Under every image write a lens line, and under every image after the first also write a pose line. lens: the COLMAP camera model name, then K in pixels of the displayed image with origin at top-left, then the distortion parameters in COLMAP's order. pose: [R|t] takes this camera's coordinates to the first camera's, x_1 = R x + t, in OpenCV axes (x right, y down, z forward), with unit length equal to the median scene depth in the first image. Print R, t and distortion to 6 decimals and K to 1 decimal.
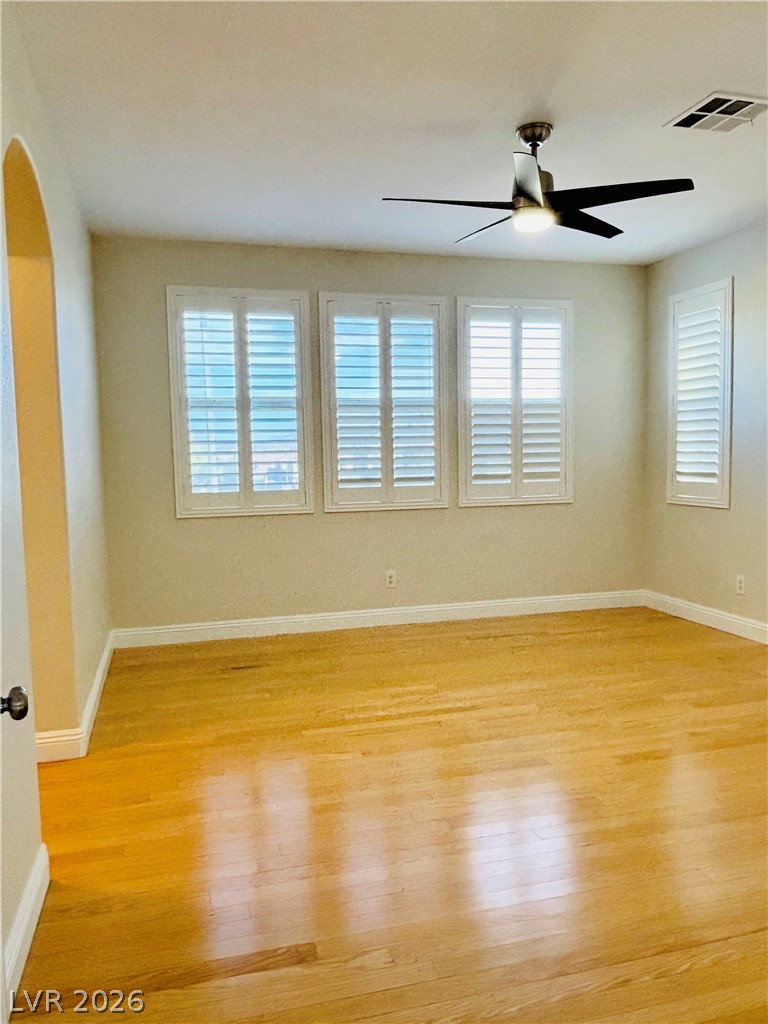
lens RADIAL K [[748.0, 0, 384.0], [0, 748.0, 512.0], [0, 0, 1]] dist [0.063462, -0.000533]
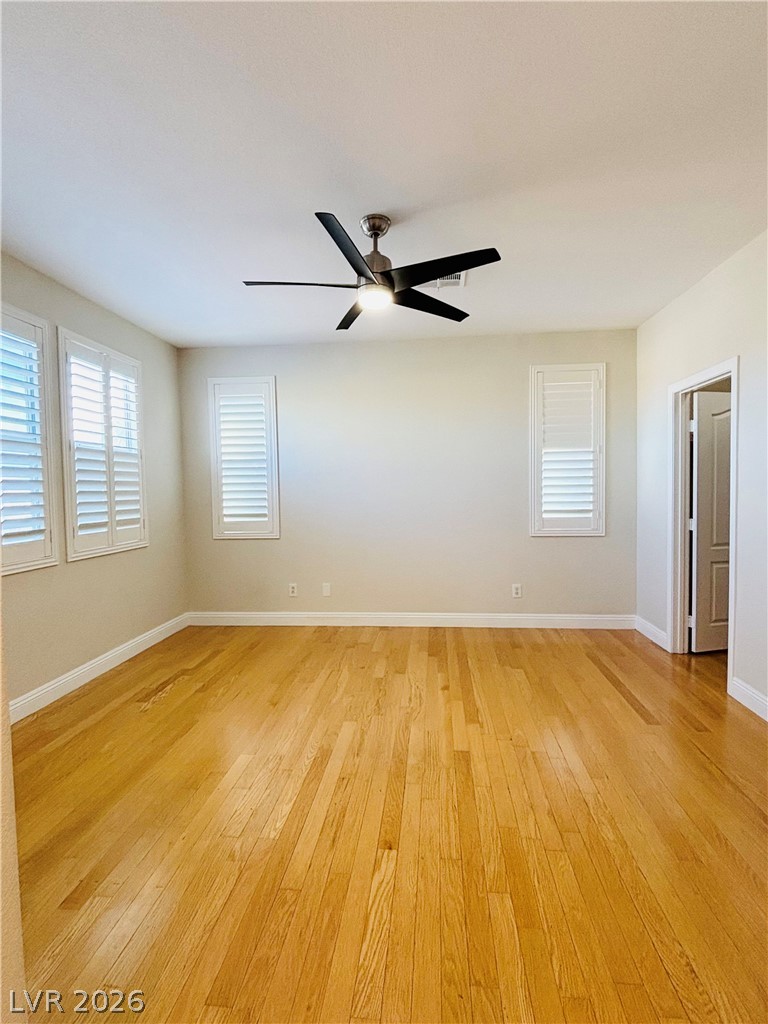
lens RADIAL K [[496.7, 0, 384.0], [0, 496.7, 512.0], [0, 0, 1]] dist [-0.001262, -0.000264]
pose [[0.365193, -0.031488, 0.930399, -0.310266], [0.085277, 0.996357, 0.000248, -0.034211], [-0.927018, 0.079251, 0.366547, 0.442668]]
